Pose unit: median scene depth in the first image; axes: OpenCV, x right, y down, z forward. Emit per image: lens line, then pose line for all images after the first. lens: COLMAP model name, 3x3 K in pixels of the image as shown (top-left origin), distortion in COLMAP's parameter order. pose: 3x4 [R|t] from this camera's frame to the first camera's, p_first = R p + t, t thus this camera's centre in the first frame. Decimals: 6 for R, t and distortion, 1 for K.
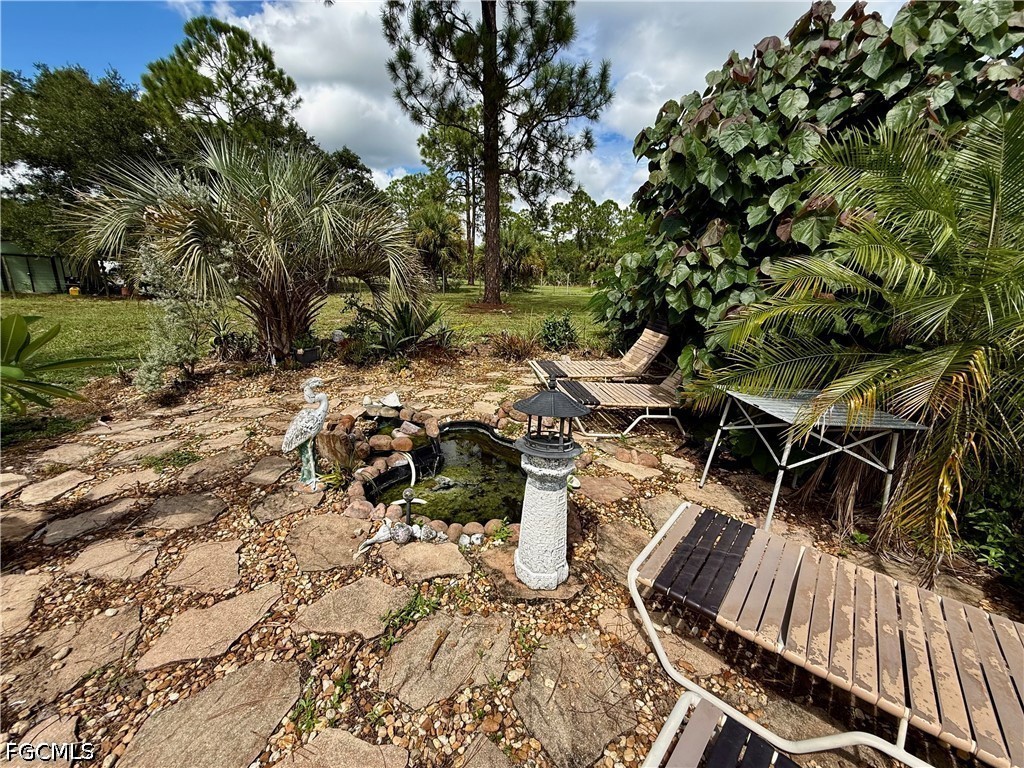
lens RADIAL K [[409.4, 0, 510.5], [0, 409.4, 383.2], [0, 0, 1]] dist [0.000939, 0.000007]
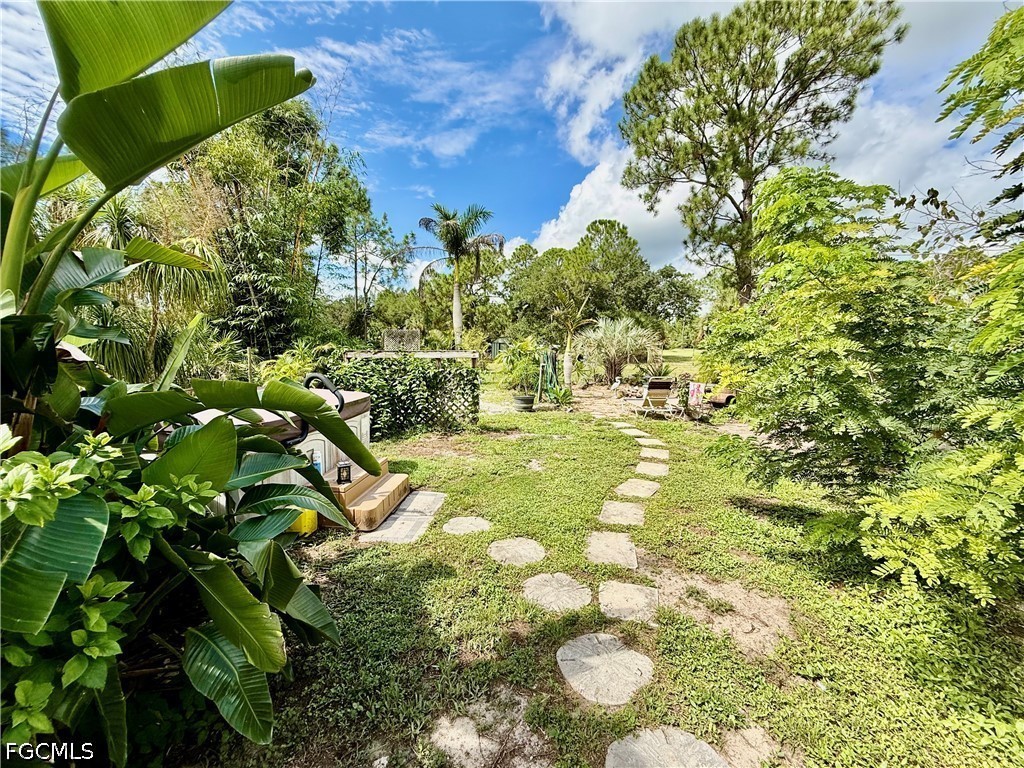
lens RADIAL K [[409.4, 0, 511.4], [0, 409.4, 381.4], [0, 0, 1]] dist [0.000939, 0.000007]
pose [[0.736489, 0.043859, -0.675027, 0.524810], [-0.160808, 0.980641, -0.111735, 0.214063], [0.657058, 0.190842, 0.729283, -0.944393]]
